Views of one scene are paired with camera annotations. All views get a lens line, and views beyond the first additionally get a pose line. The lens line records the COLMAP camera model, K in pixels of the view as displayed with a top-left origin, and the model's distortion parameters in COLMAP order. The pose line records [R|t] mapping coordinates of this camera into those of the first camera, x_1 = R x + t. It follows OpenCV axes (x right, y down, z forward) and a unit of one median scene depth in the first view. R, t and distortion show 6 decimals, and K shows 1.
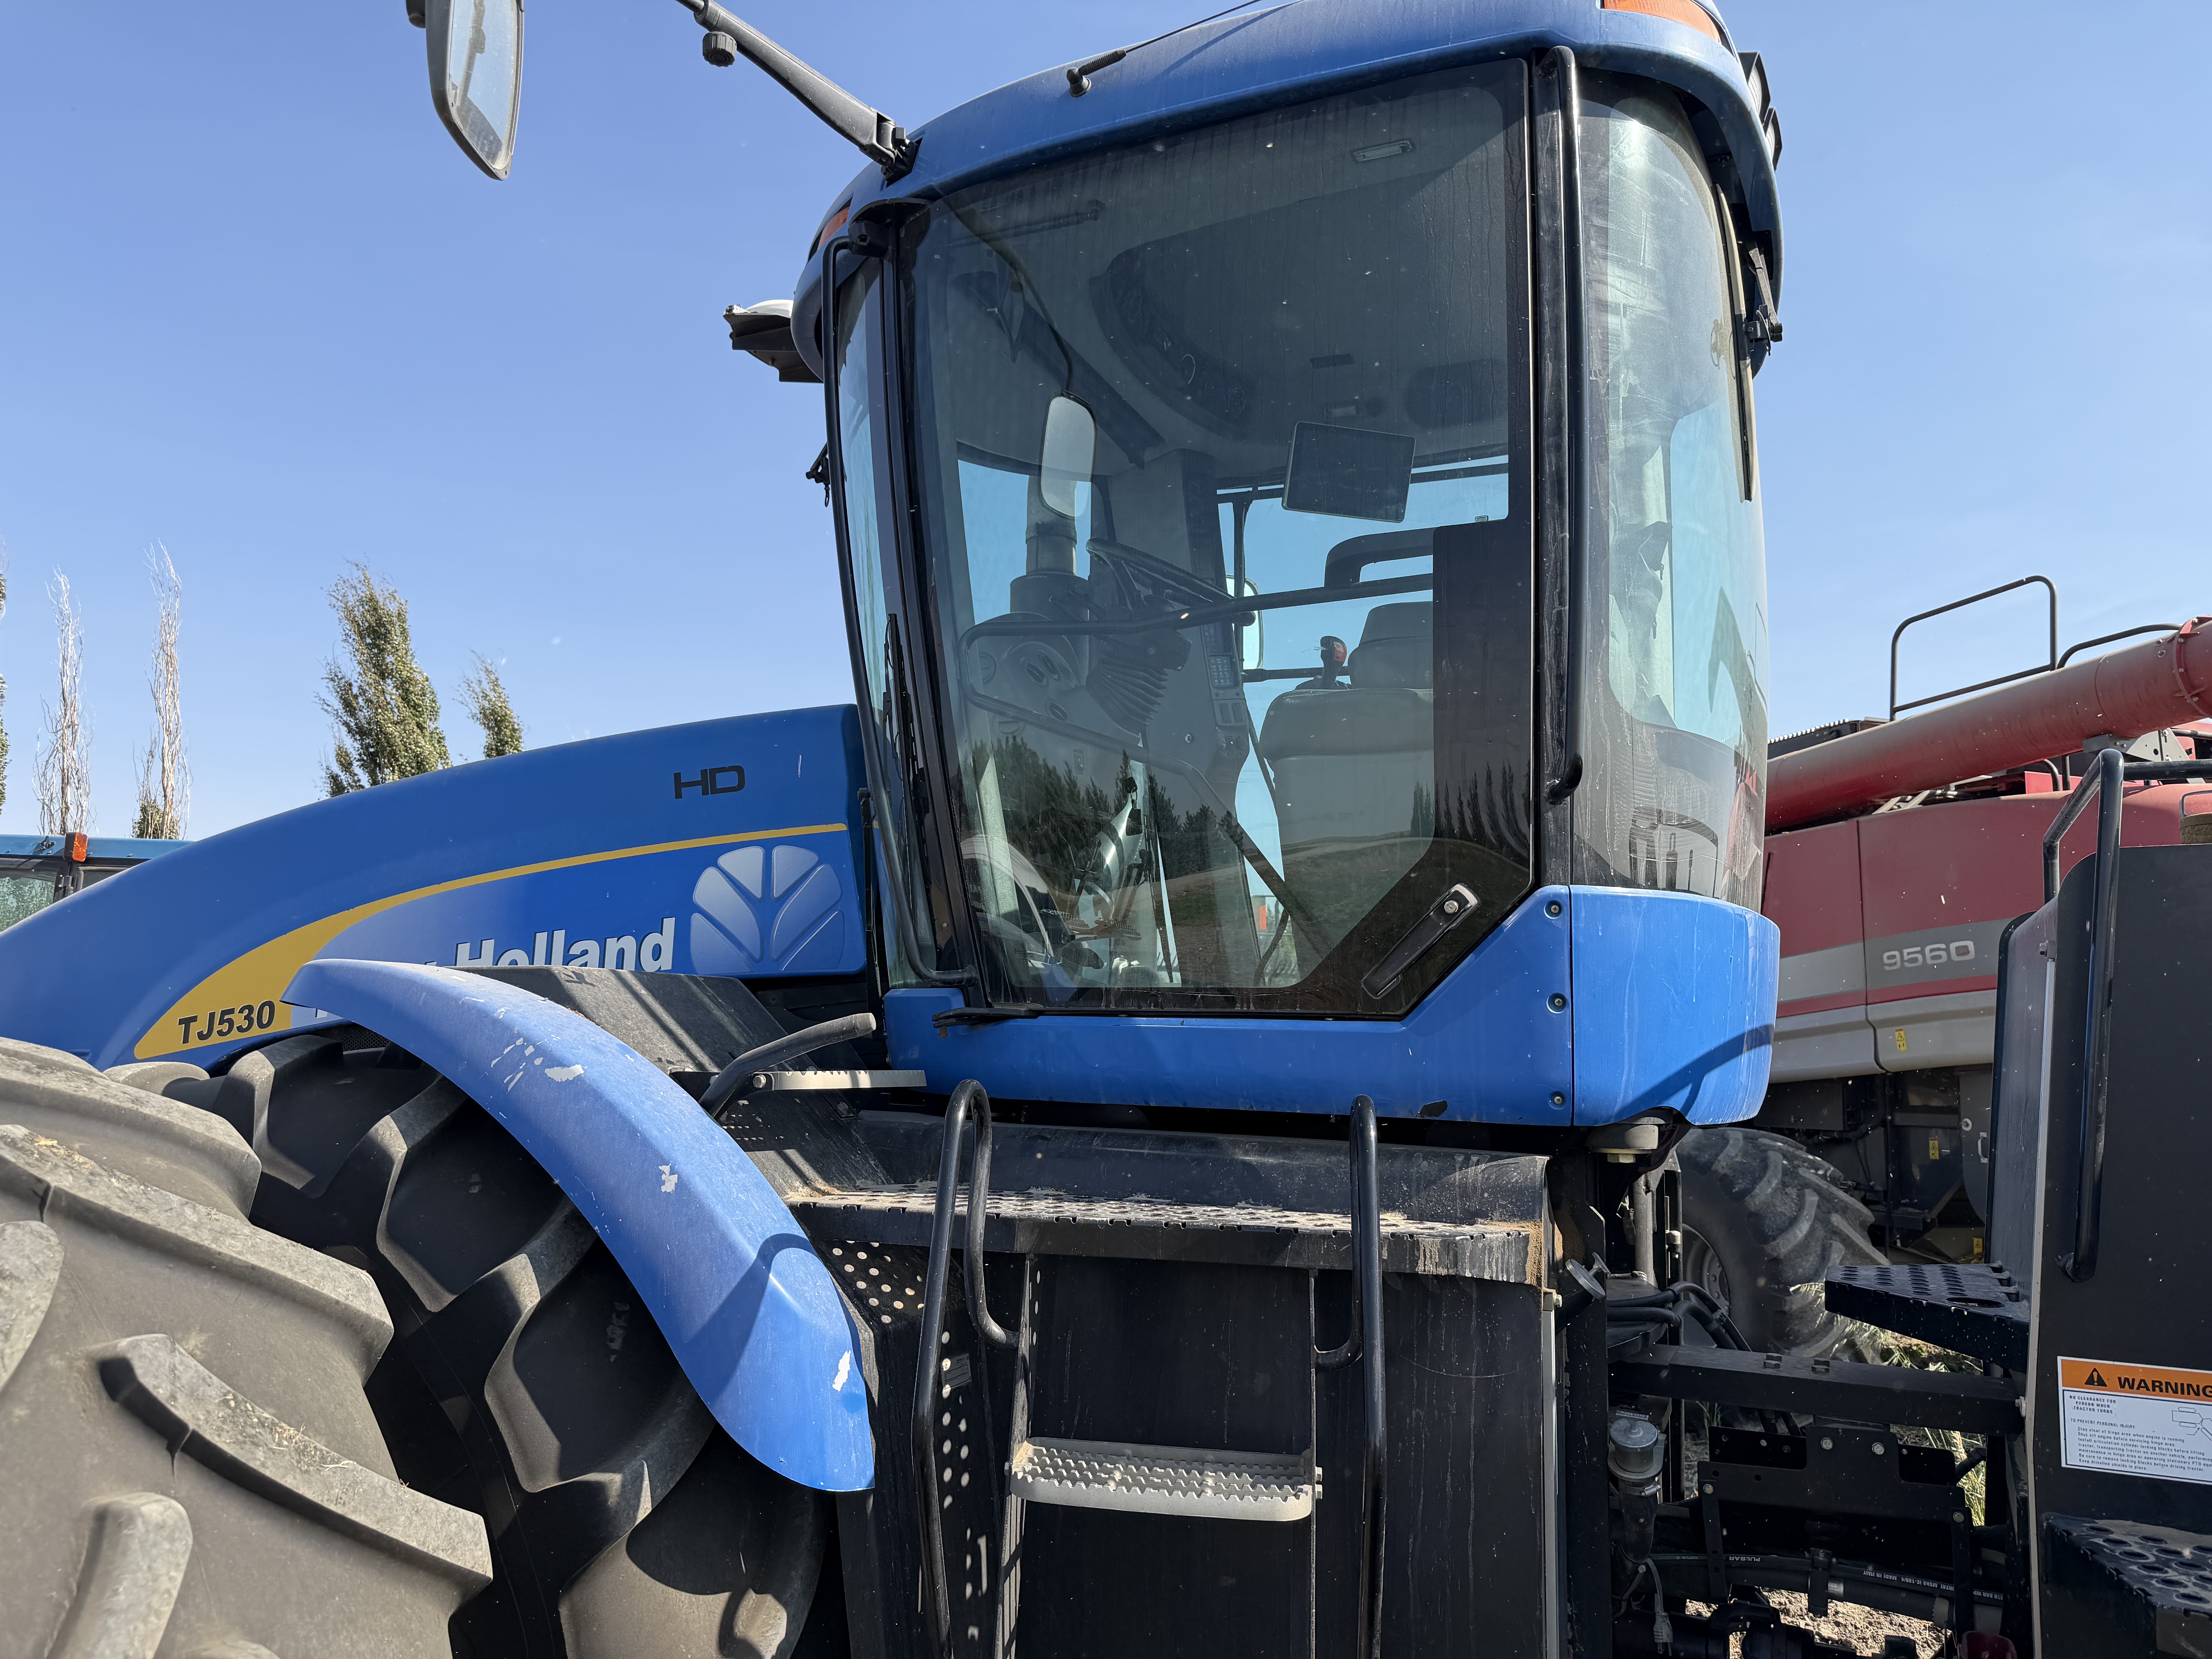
lens RADIAL K [[1550.6, 0, 1094.7], [0, 1550.6, 828.0], [0, 0, 1]] dist [0.050085, -0.049599]
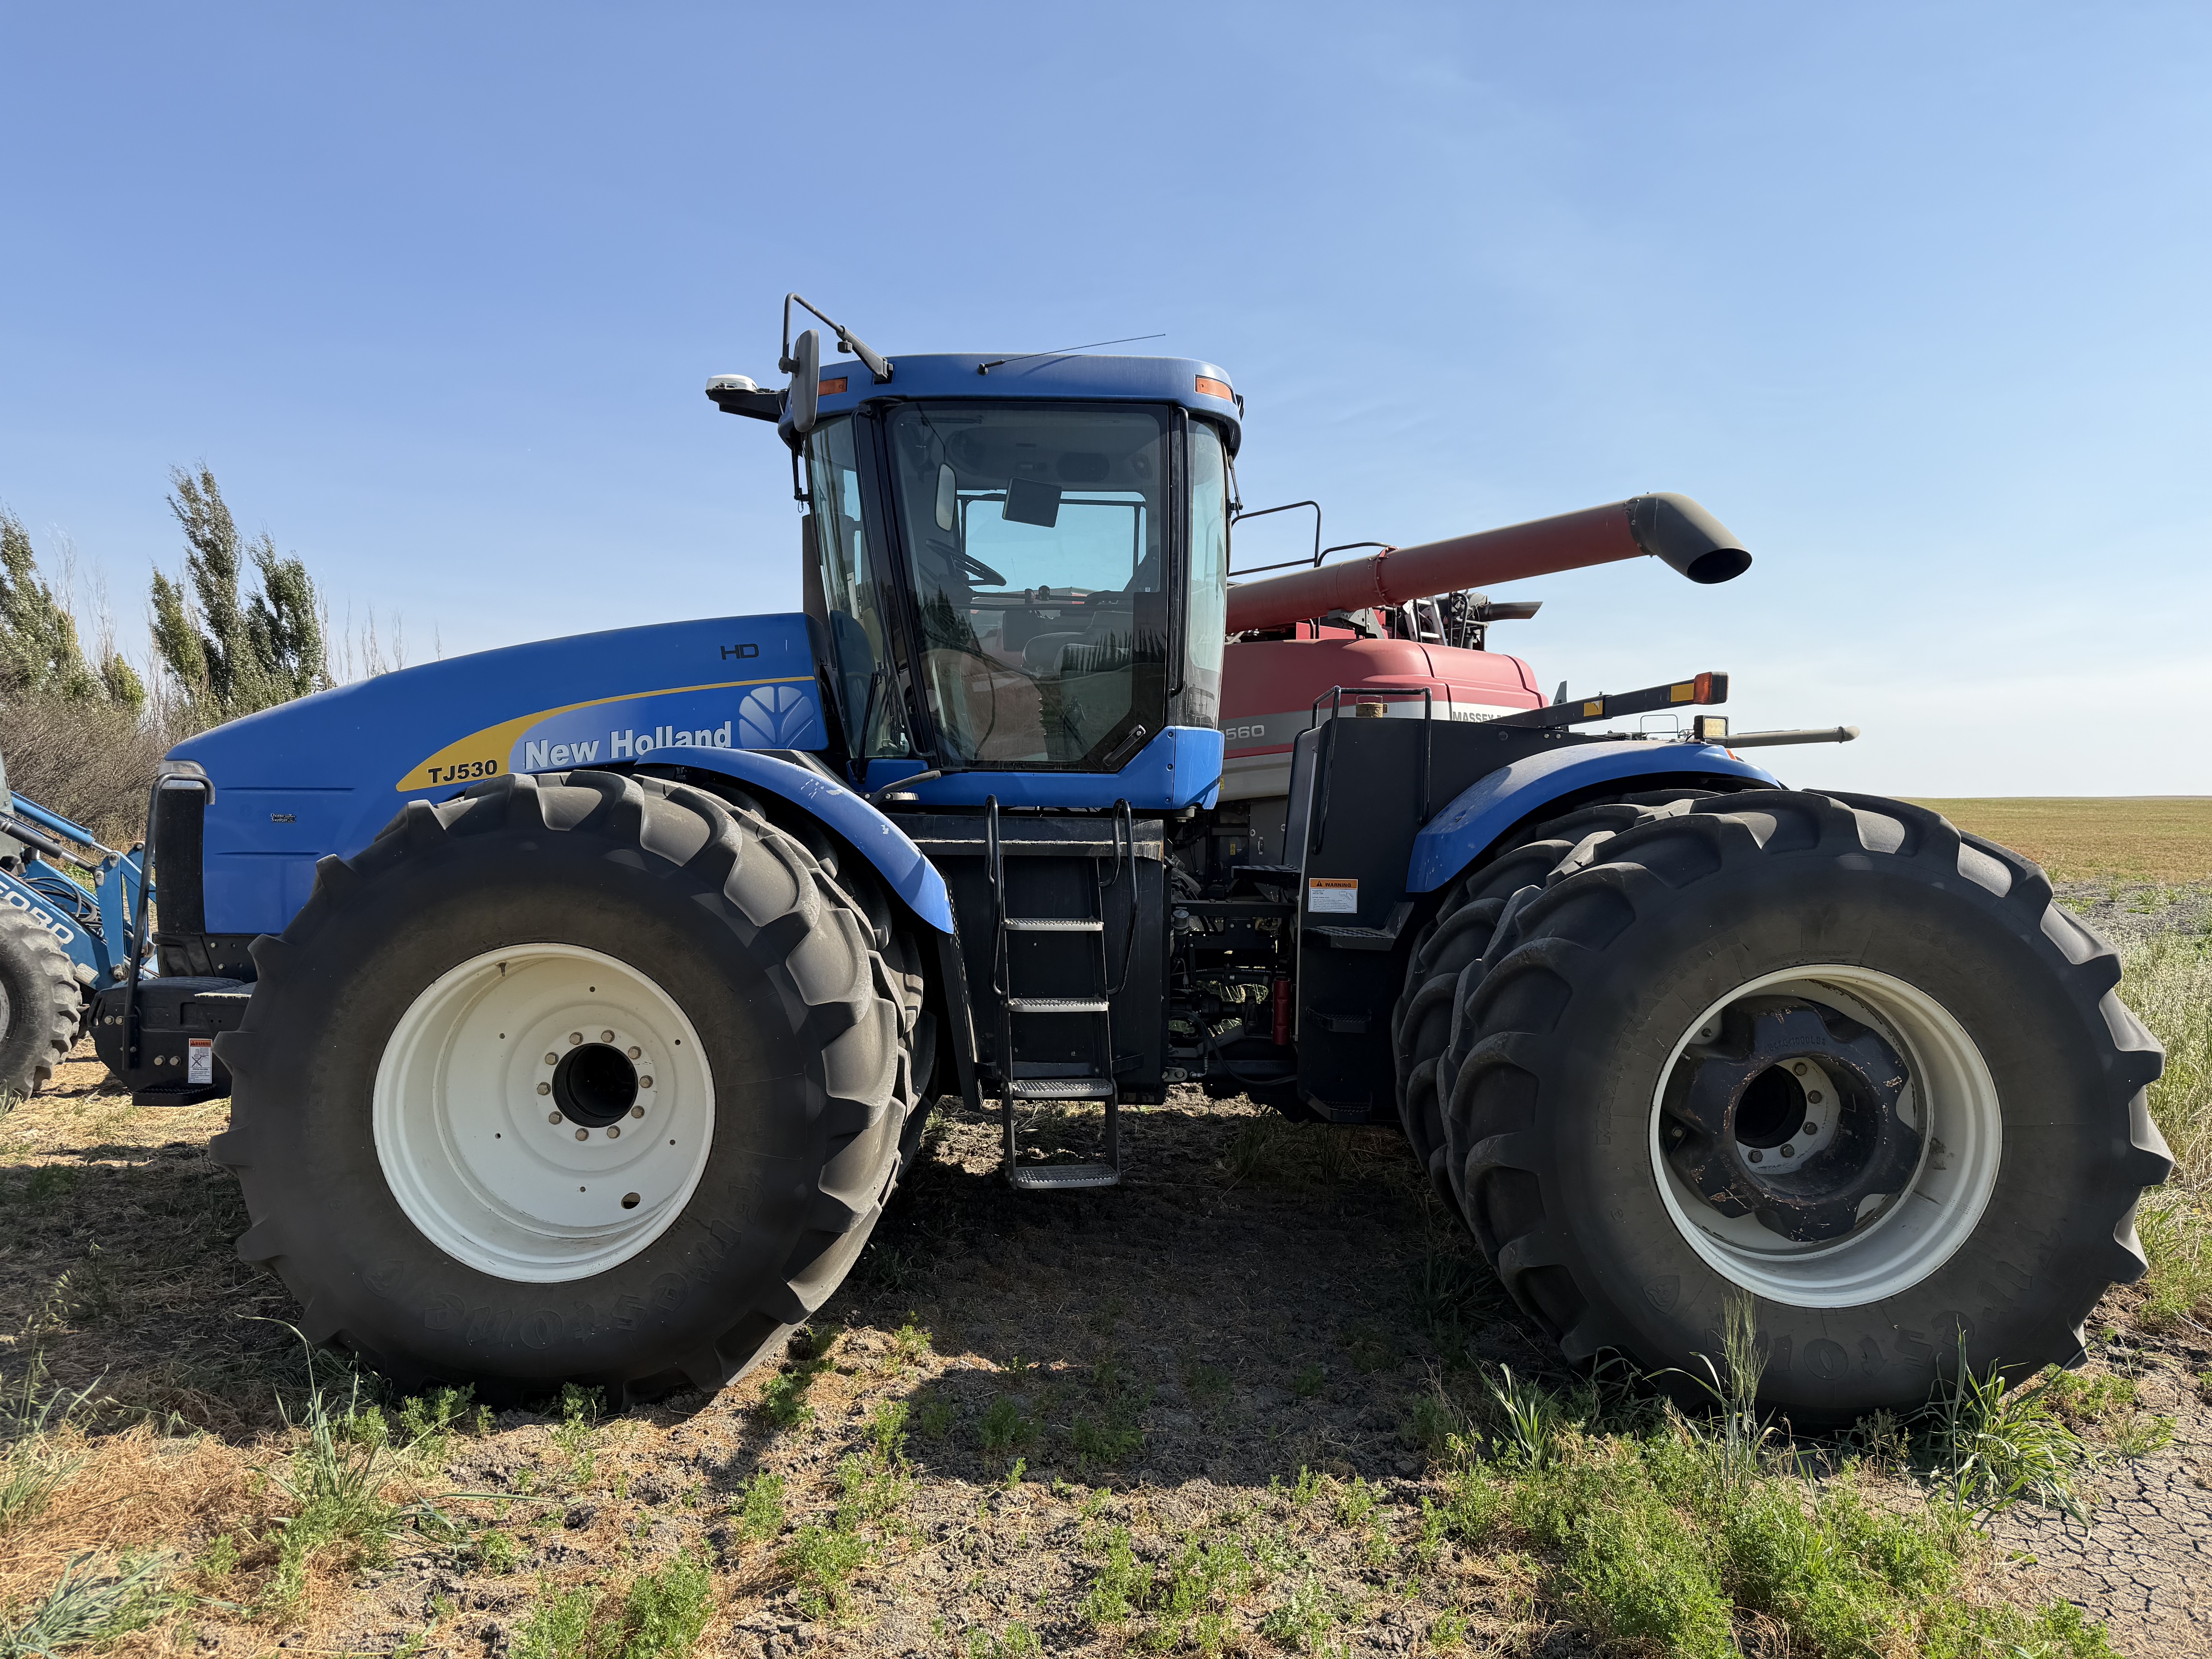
lens RADIAL K [[1550.6, 0, 1094.7], [0, 1550.6, 828.0], [0, 0, 1]] dist [0.050085, -0.049599]
pose [[0.911706, -0.012888, 0.410641, -0.667729], [-0.052503, 0.987658, 0.147564, -0.126896], [-0.407475, -0.156095, 0.899777, -1.018106]]
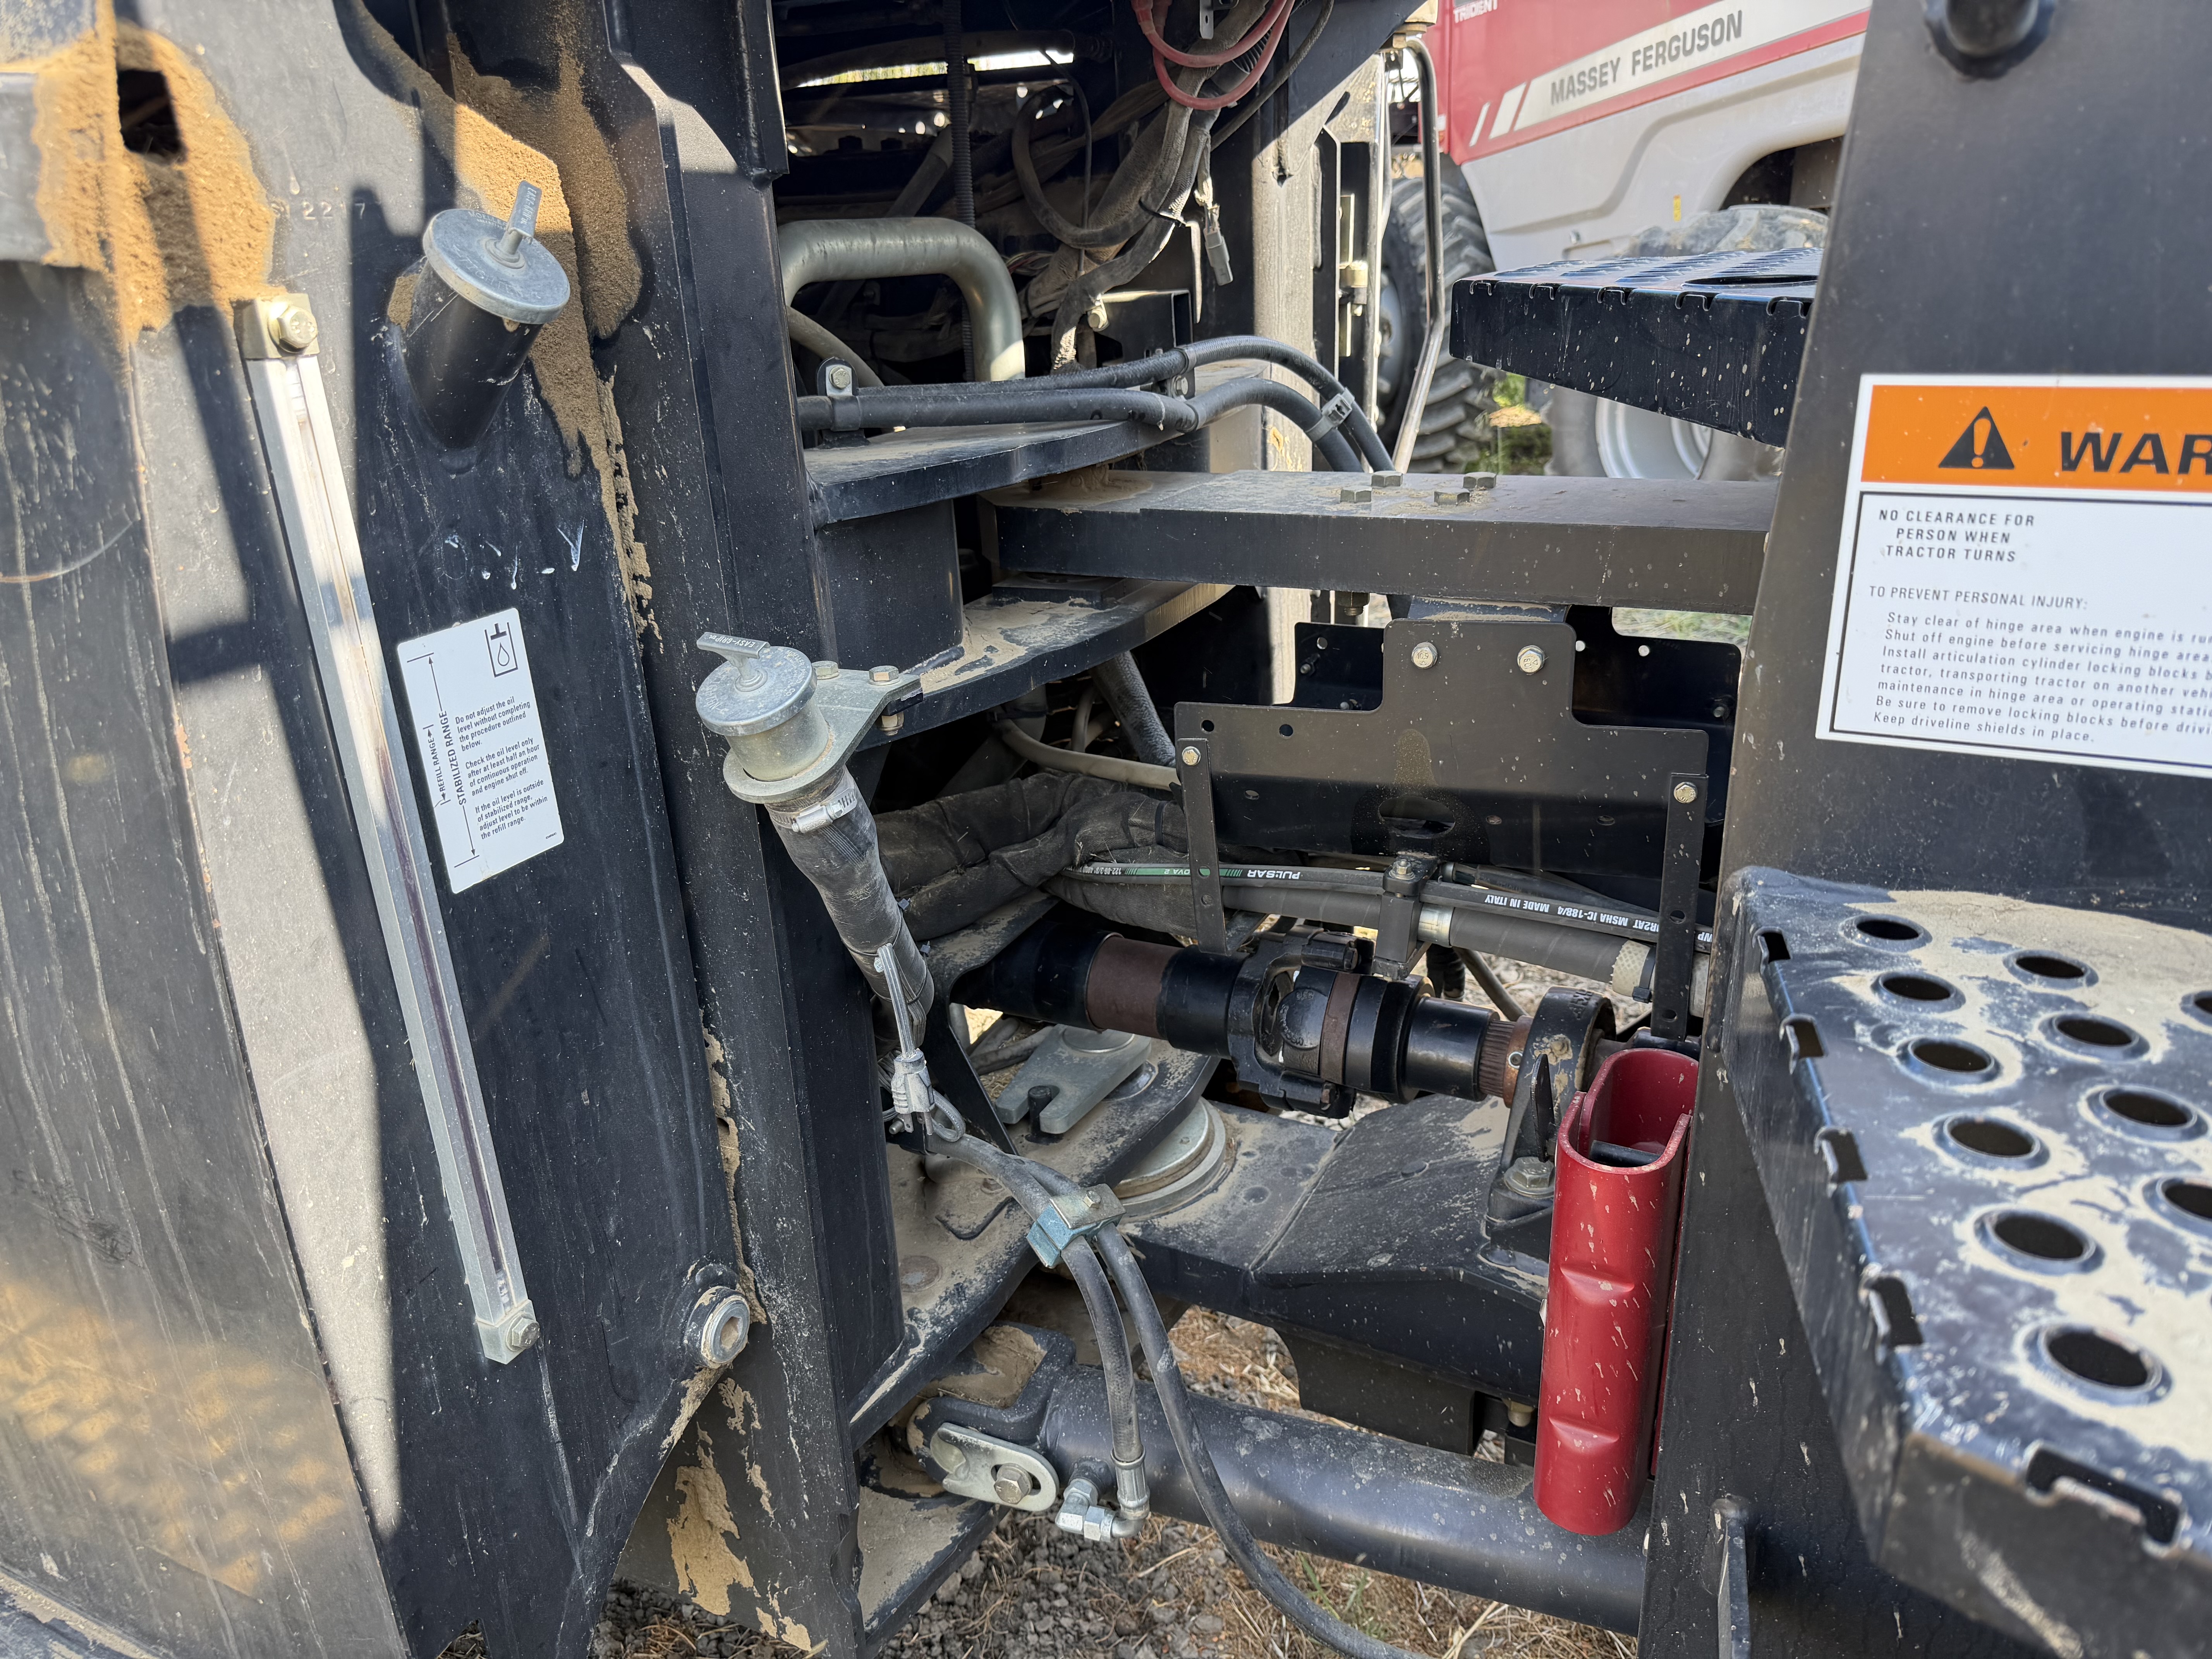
lens RADIAL K [[1545.7, 0, 1106.0], [0, 1545.7, 829.5], [0, 0, 1]] dist [-0.013179, -0.008979]
pose [[0.996144, -0.051301, -0.071174, 0.273831], [0.079336, 0.873076, 0.481086, 0.146645], [0.037460, -0.484878, 0.873779, 0.397299]]
